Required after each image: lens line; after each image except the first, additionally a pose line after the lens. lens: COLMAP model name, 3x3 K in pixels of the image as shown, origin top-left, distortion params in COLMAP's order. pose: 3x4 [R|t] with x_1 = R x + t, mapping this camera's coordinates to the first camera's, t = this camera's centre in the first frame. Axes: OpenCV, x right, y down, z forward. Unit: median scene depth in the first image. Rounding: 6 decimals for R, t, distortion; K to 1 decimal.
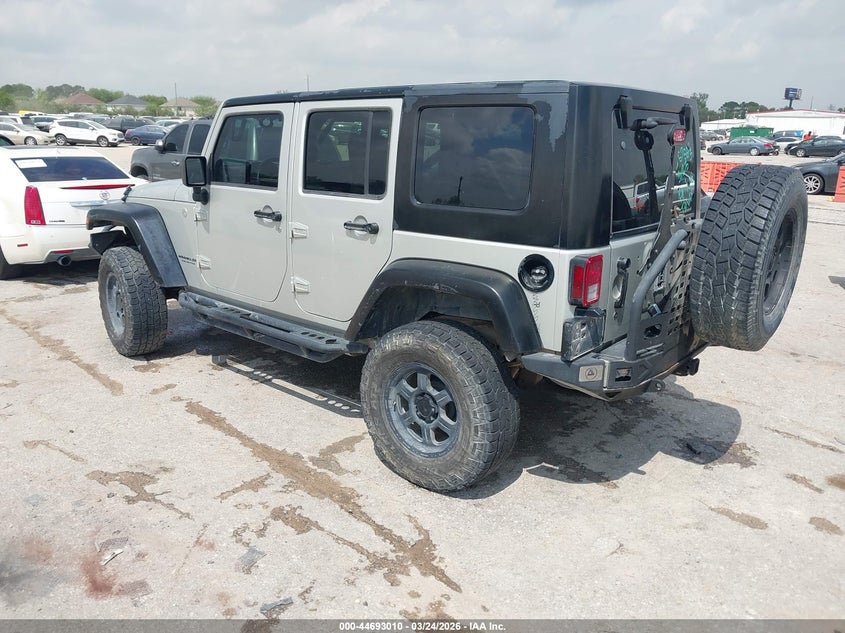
lens RADIAL K [[677.7, 0, 418.1], [0, 677.7, 319.5], [0, 0, 1]] dist [-0.025321, -0.004662]
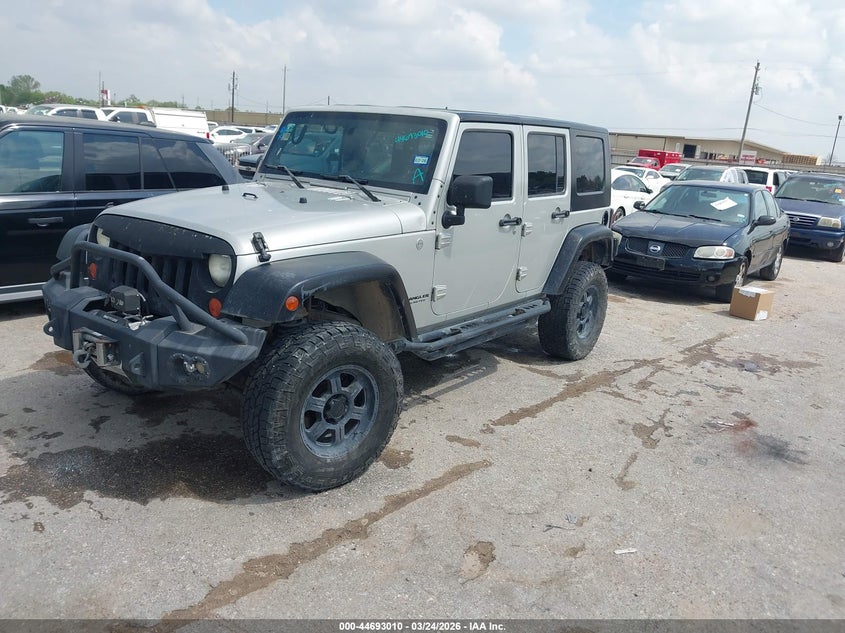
lens RADIAL K [[682.7, 0, 419.3], [0, 682.7, 313.1], [0, 0, 1]] dist [0.002281, -0.080586]
pose [[-0.051023, -0.277969, 0.959234, -1.478115], [0.201944, 0.937772, 0.282492, -0.396190], [-0.978067, 0.208125, 0.008286, 1.270550]]
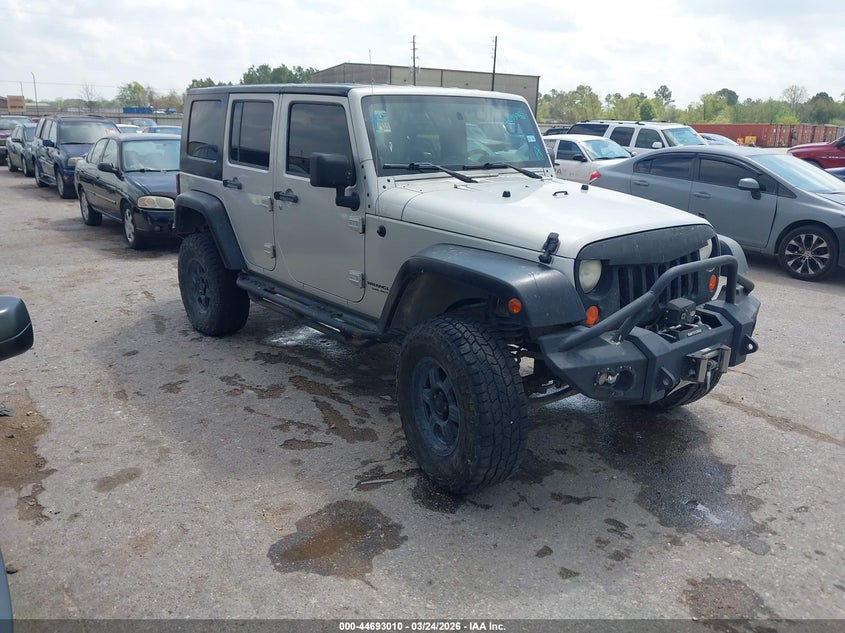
lens RADIAL K [[677.7, 0, 418.1], [0, 677.7, 319.5], [0, 0, 1]] dist [-0.025321, -0.004662]
pose [[-0.977593, -0.097328, 0.186653, -0.412939], [0.019375, 0.841328, 0.540178, -0.707864], [-0.209610, 0.531691, -0.820590, 2.454014]]
